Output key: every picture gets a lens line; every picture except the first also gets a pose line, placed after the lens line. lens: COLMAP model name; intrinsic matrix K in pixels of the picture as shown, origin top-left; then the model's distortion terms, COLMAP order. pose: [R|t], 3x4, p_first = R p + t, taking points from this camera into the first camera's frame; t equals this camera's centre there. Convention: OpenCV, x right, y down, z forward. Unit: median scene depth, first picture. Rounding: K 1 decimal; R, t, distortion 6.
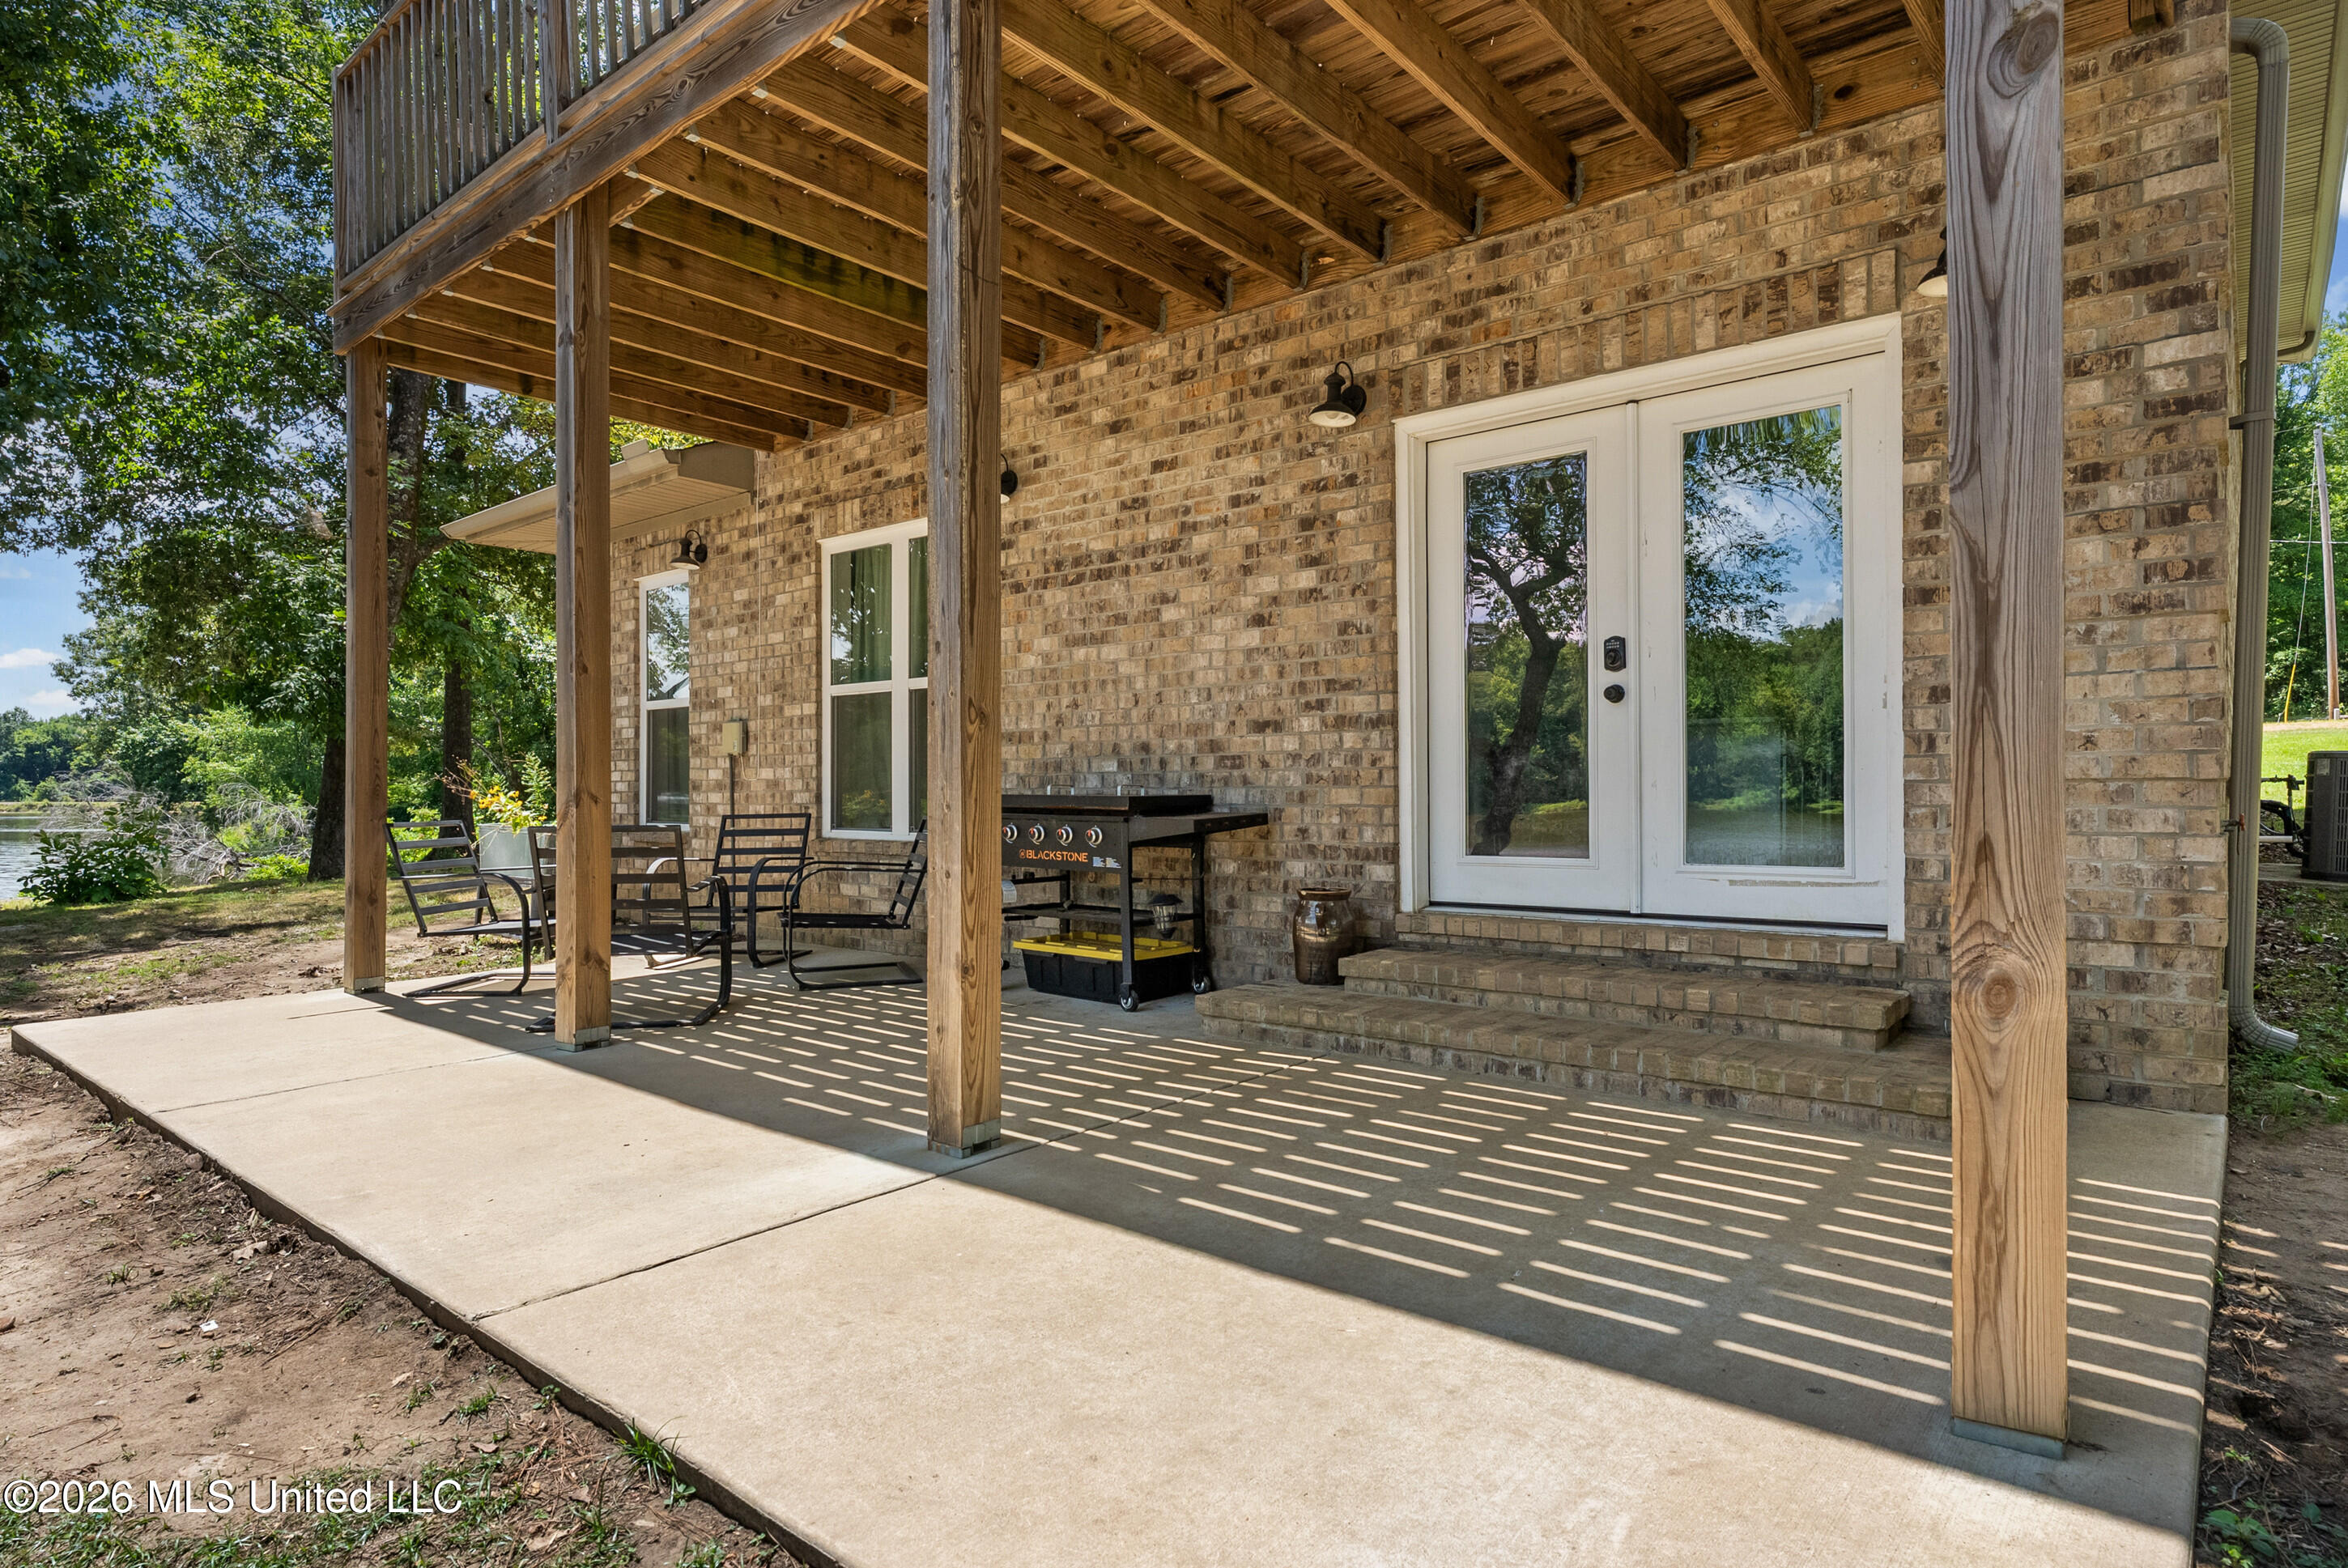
lens RADIAL K [[1287.9, 0, 1170.0], [0, 1287.9, 765.1], [0, 0, 1]] dist [-0.006208, -0.000519]
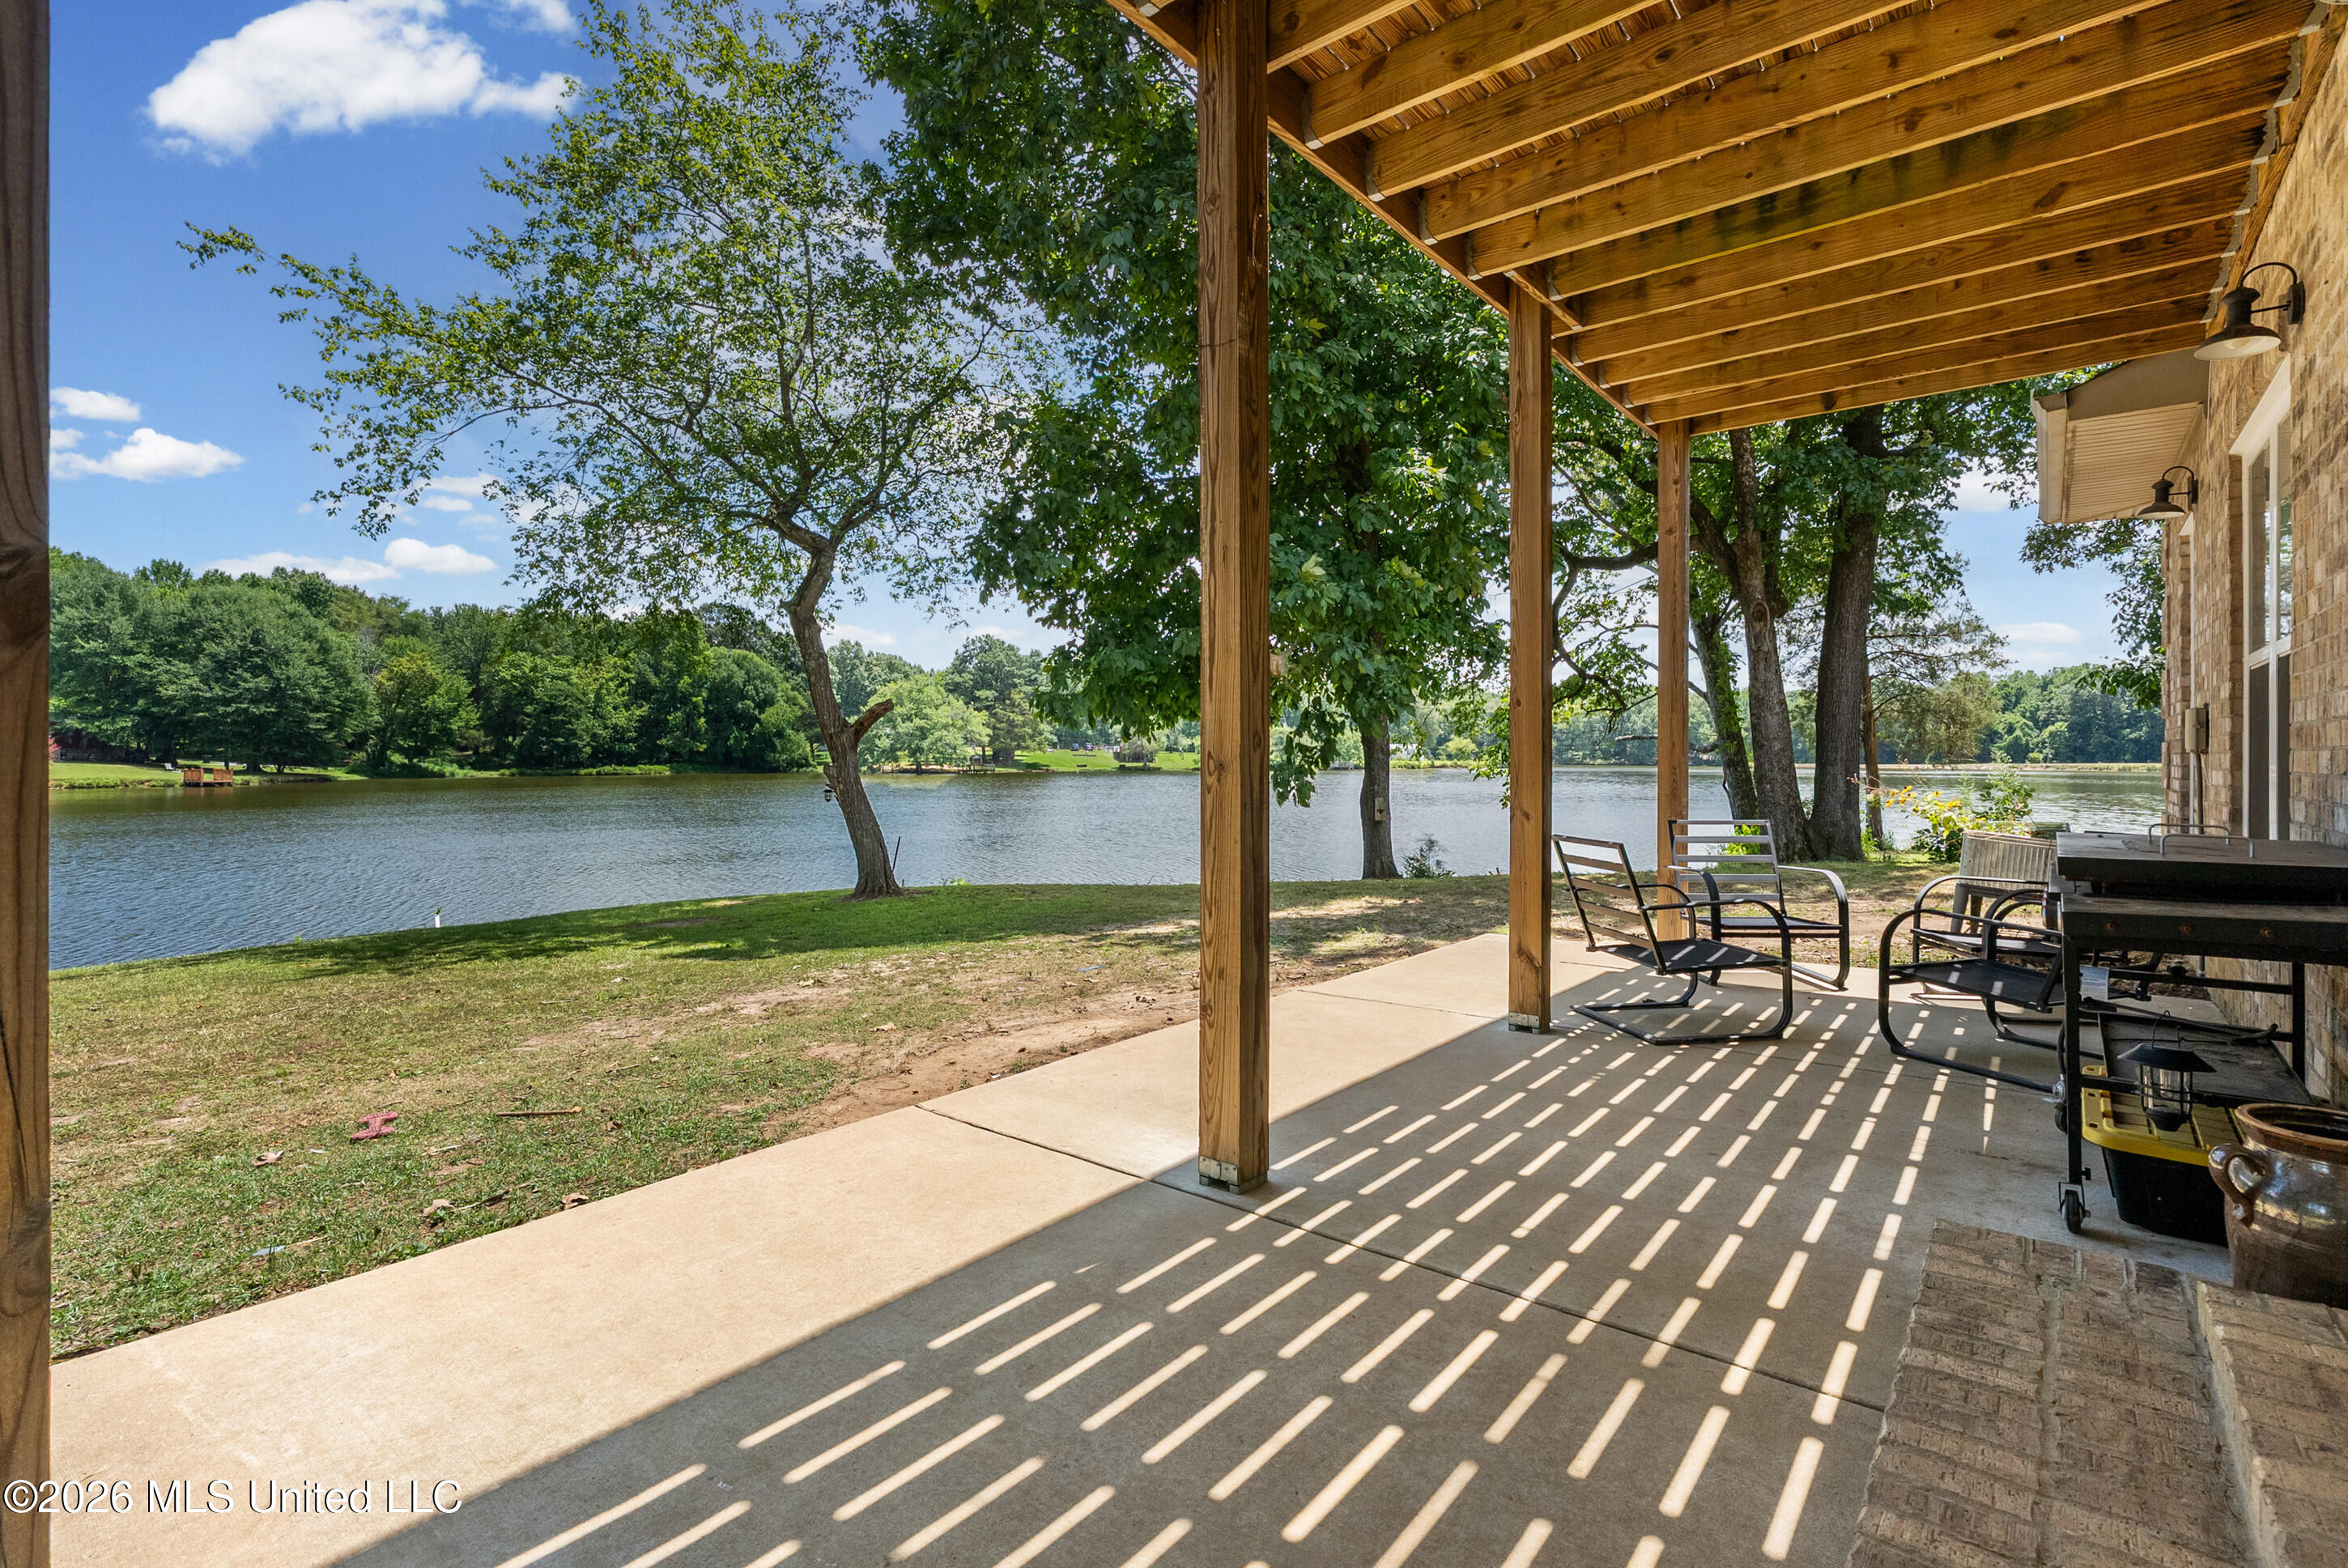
lens RADIAL K [[1060.8, 0, 1192.6], [0, 1060.8, 748.9], [0, 0, 1]] dist [-0.004867, 0.002616]
pose [[0.006482, -0.005740, -0.999963, 0.789704], [0.026563, 0.999632, -0.005566, -0.059093], [0.999626, -0.026526, 0.006632, 1.076547]]
